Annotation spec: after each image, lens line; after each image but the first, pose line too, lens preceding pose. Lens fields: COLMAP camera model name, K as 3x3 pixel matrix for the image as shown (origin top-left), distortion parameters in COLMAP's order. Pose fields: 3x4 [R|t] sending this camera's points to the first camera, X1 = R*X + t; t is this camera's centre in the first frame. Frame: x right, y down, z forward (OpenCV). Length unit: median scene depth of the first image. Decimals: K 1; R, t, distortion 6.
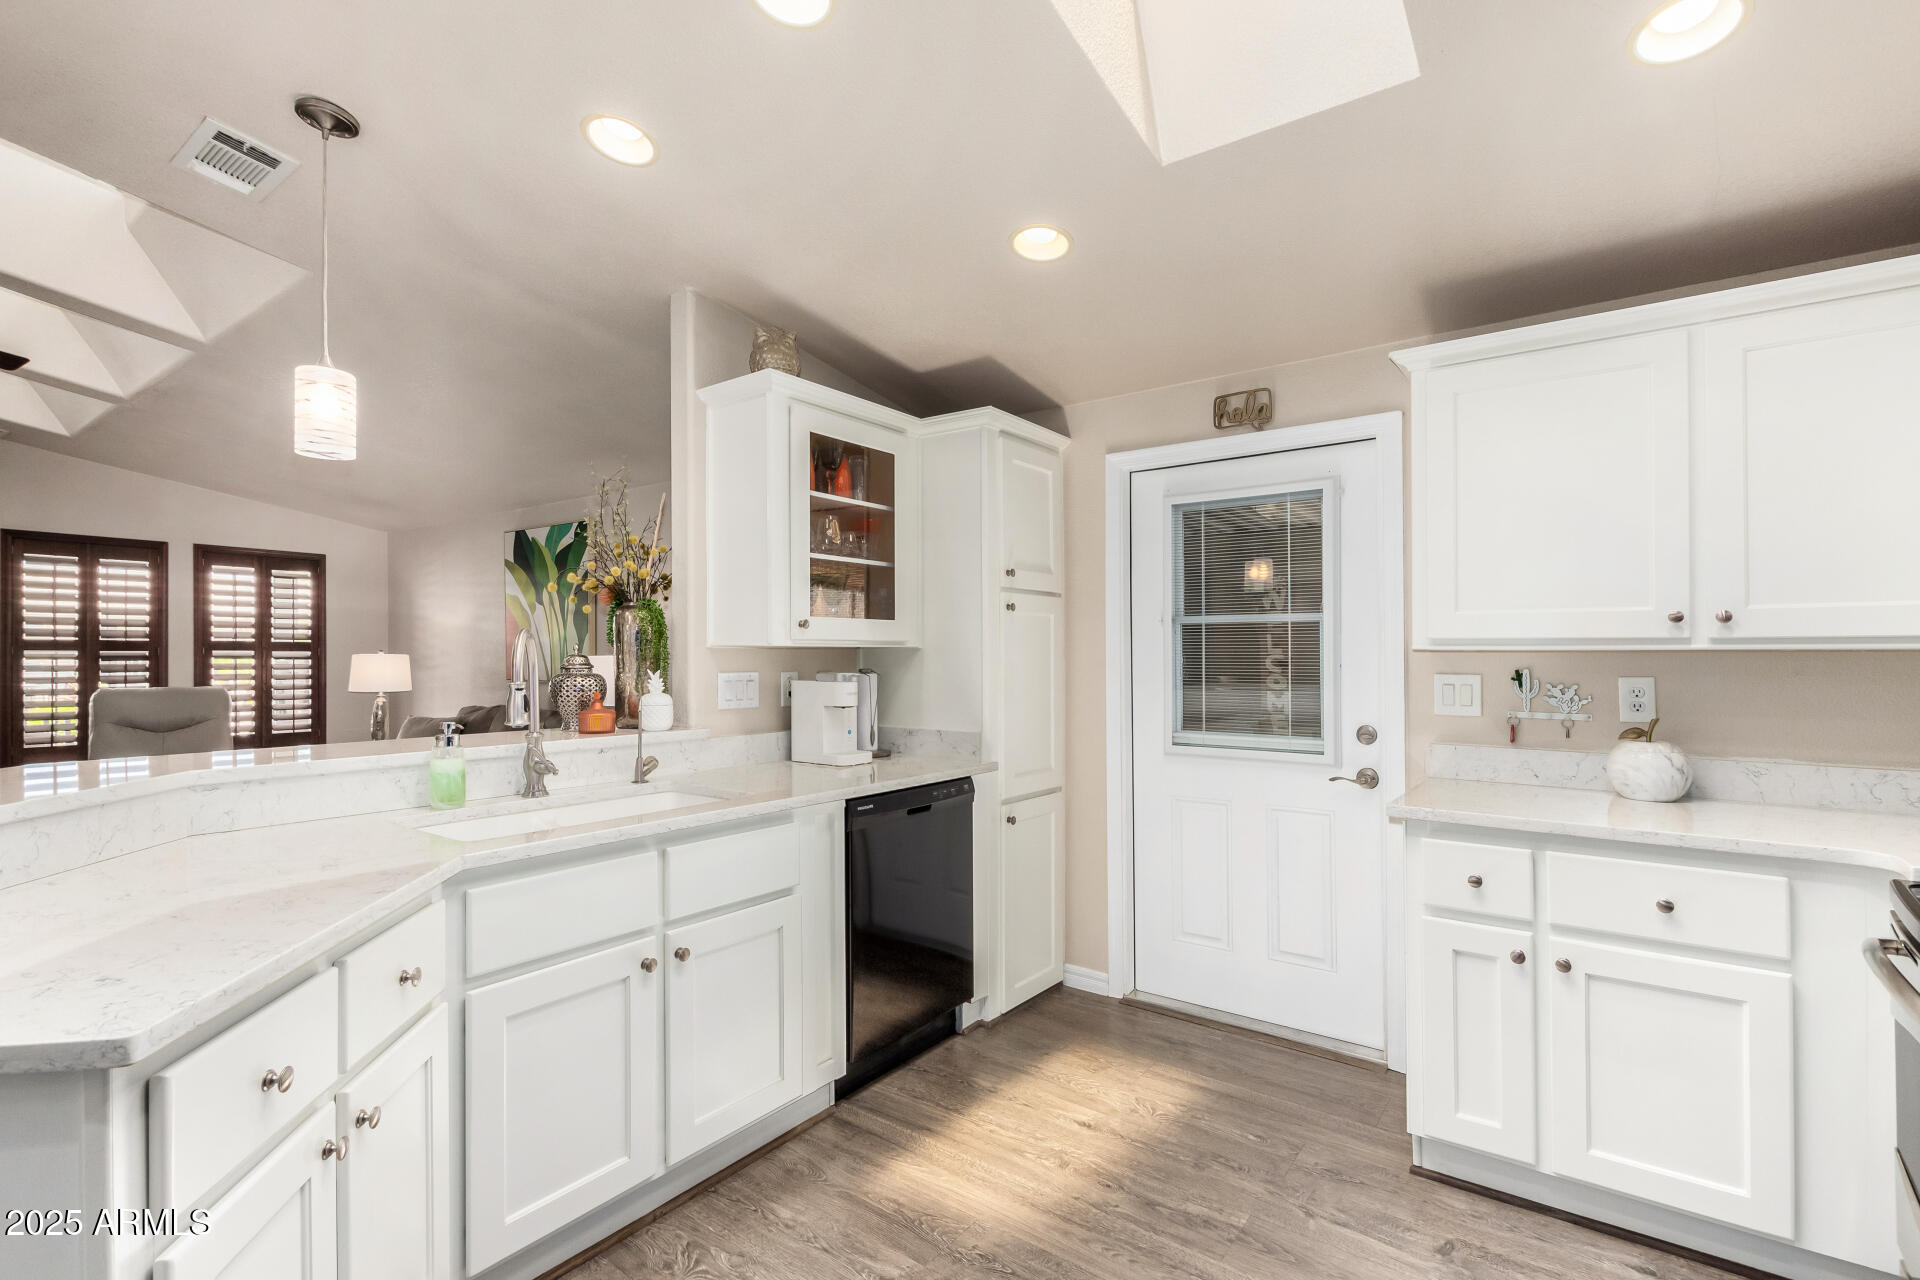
lens RADIAL K [[885.3, 0, 960.3], [0, 885.3, 647.0], [0, 0, 1]] dist [0.011716, -0.004058]
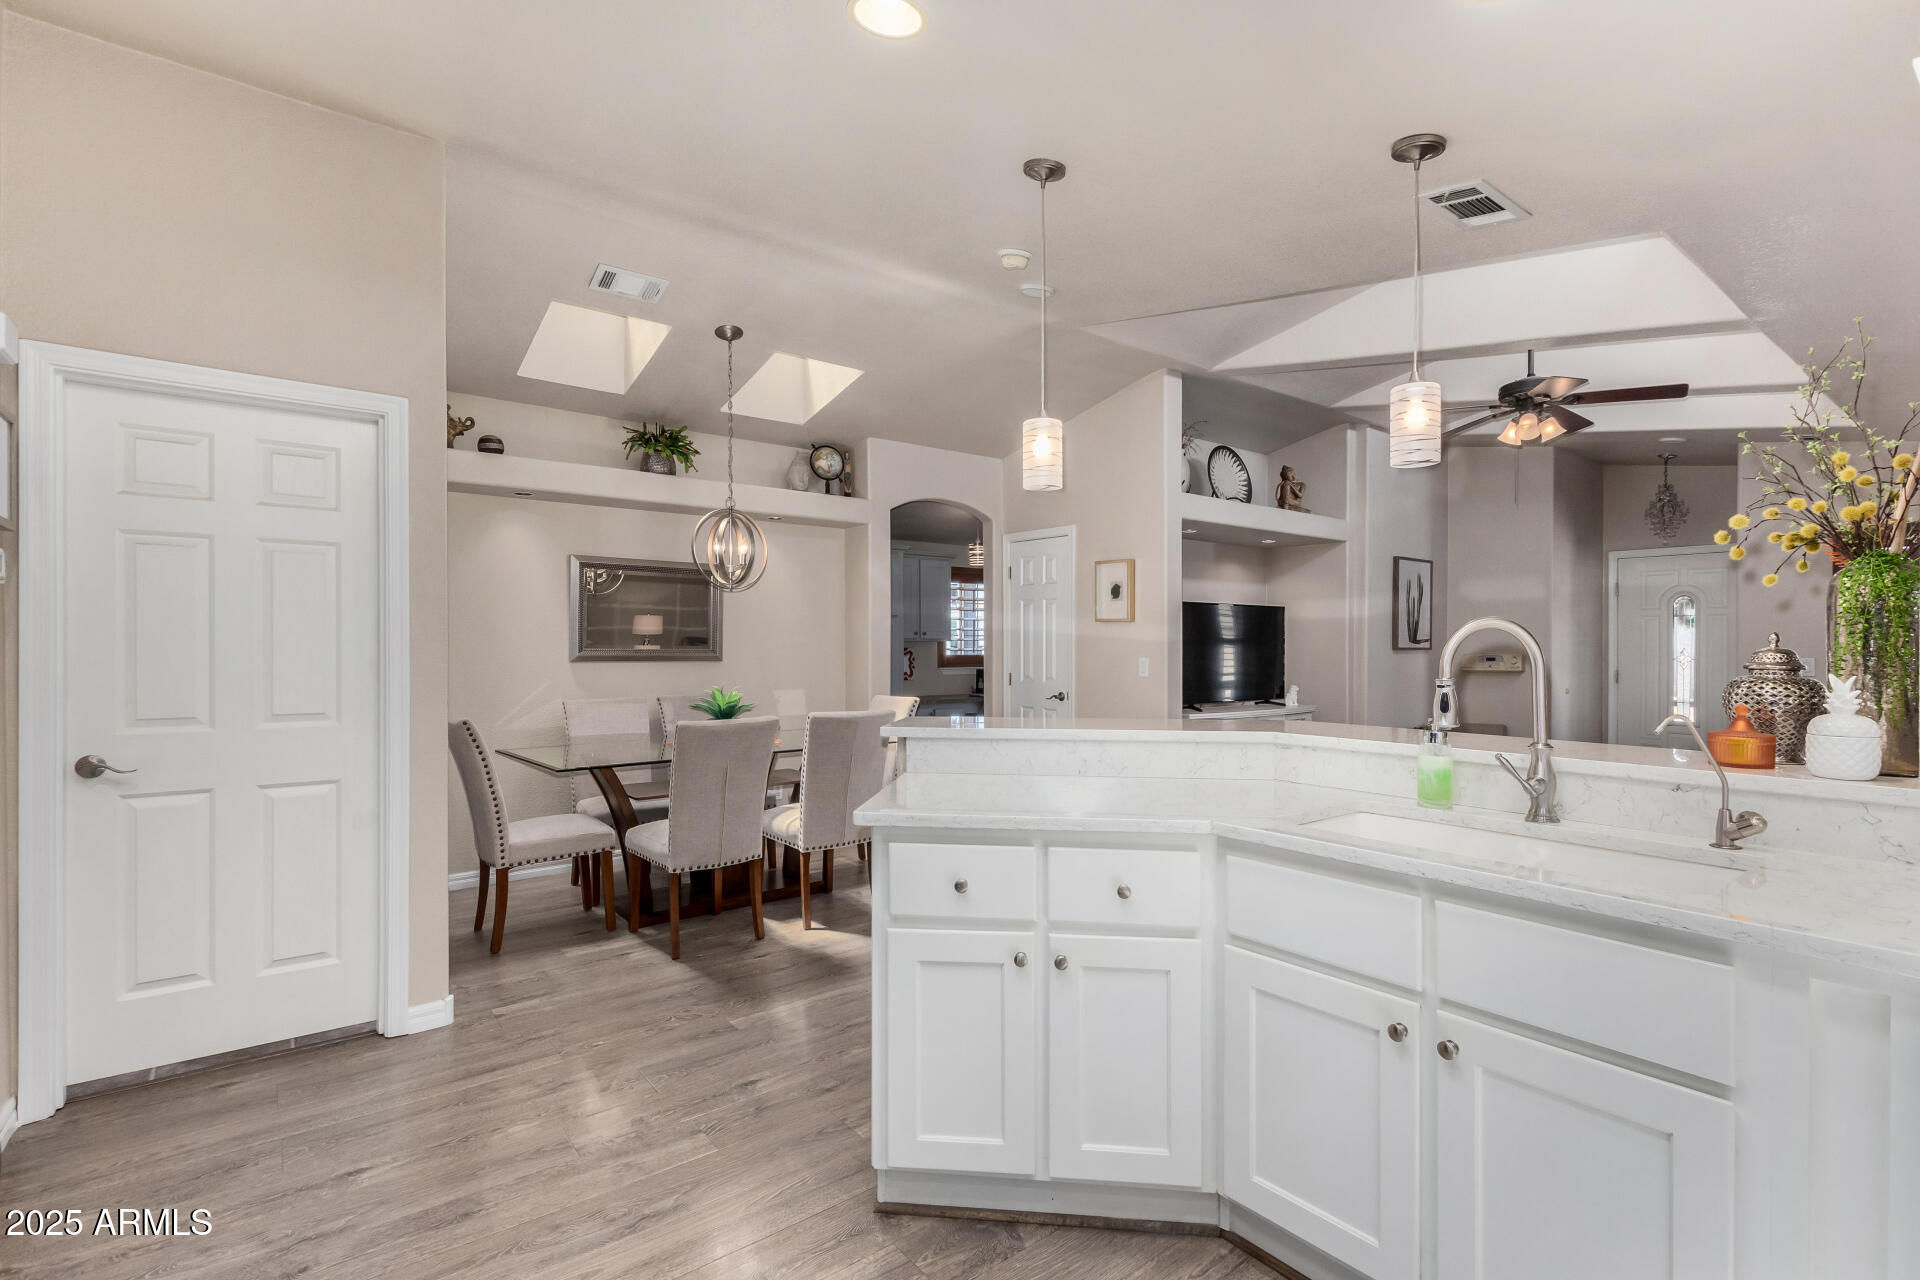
lens RADIAL K [[885.3, 0, 966.2], [0, 885.3, 643.9], [0, 0, 1]] dist [0.011716, -0.004058]
pose [[-0.277869, -0.003243, -0.960613, 0.377496], [0.002693, 0.999988, -0.004155, 0.006004], [0.960615, -0.003742, -0.277857, 0.604826]]
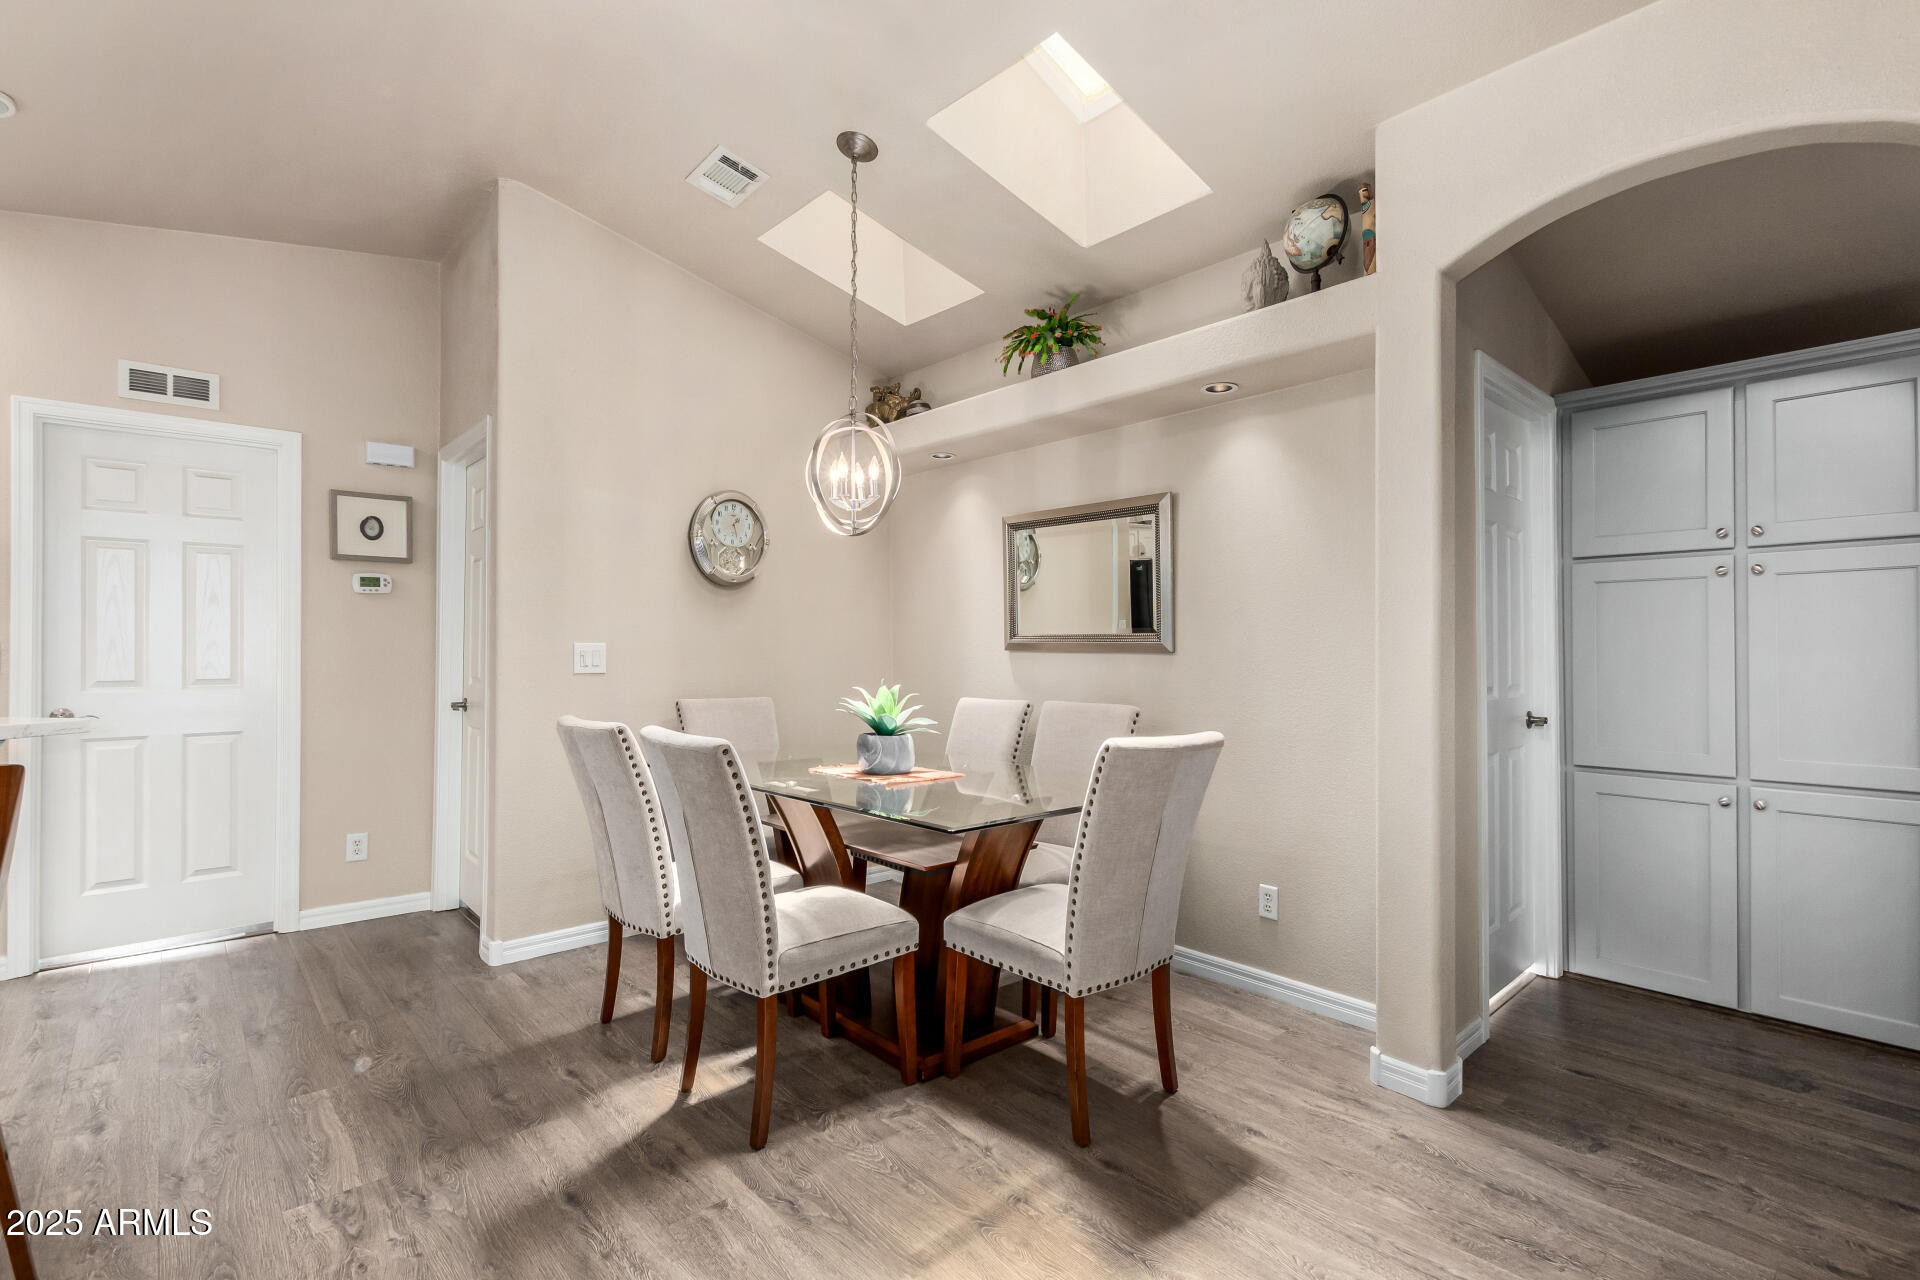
lens RADIAL K [[885.3, 0, 981.1], [0, 885.3, 636.5], [0, 0, 1]] dist [0.011716, -0.004058]
pose [[-0.978599, 0.000305, 0.205777, -1.474222], [-0.004005, 0.999781, -0.020530, 0.041659], [-0.205738, -0.020914, -0.978384, 0.753392]]
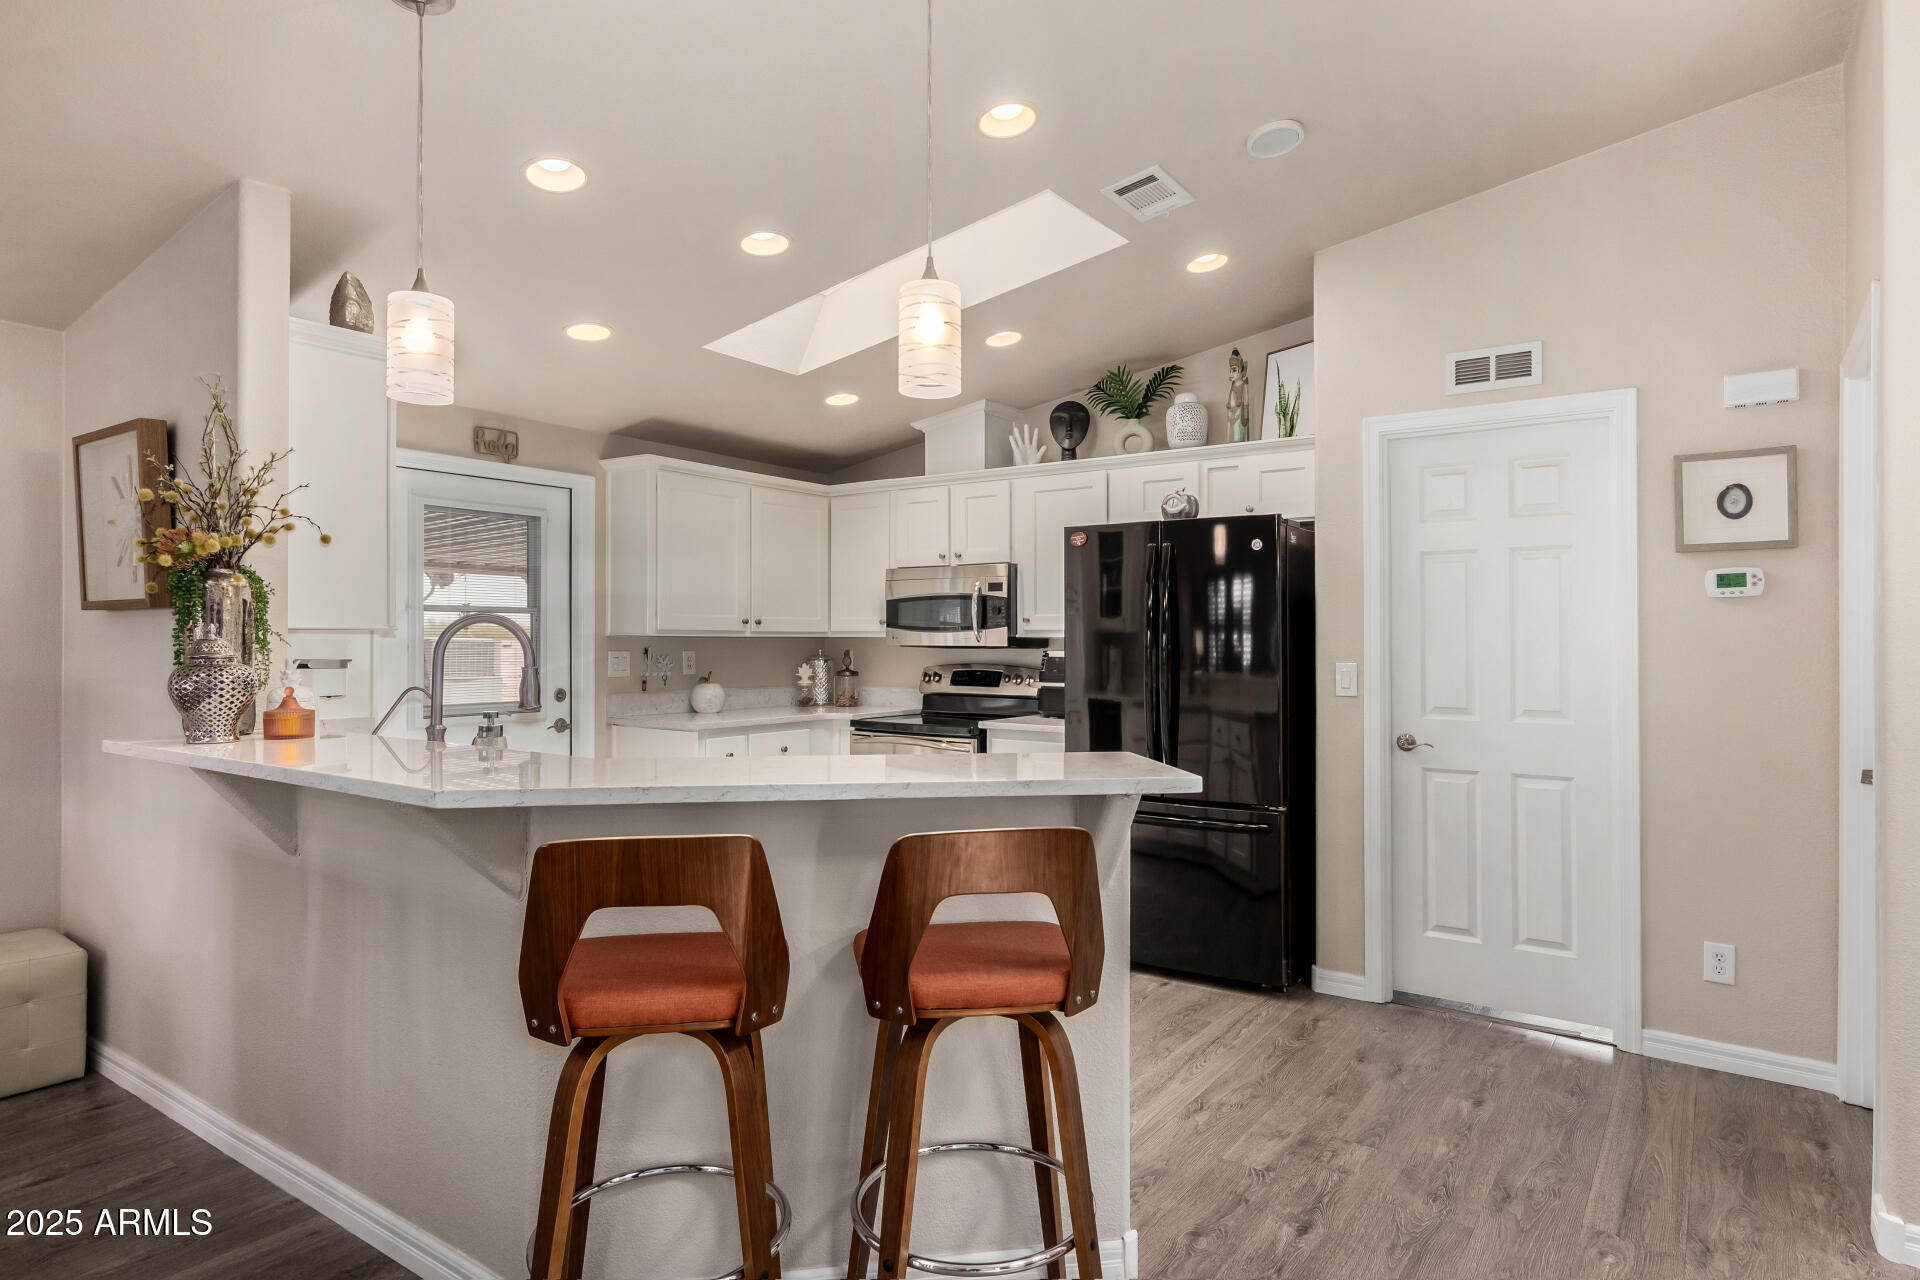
lens RADIAL K [[1070.2, 0, 976.9], [0, 1070.2, 629.7], [0, 0, 1]] dist [0.016802, -0.001732]
pose [[-0.014436, 0.008129, 0.999863, -1.391356], [-0.011971, 0.999894, -0.008302, 0.000789], [-0.999824, -0.012089, -0.014337, 0.389188]]
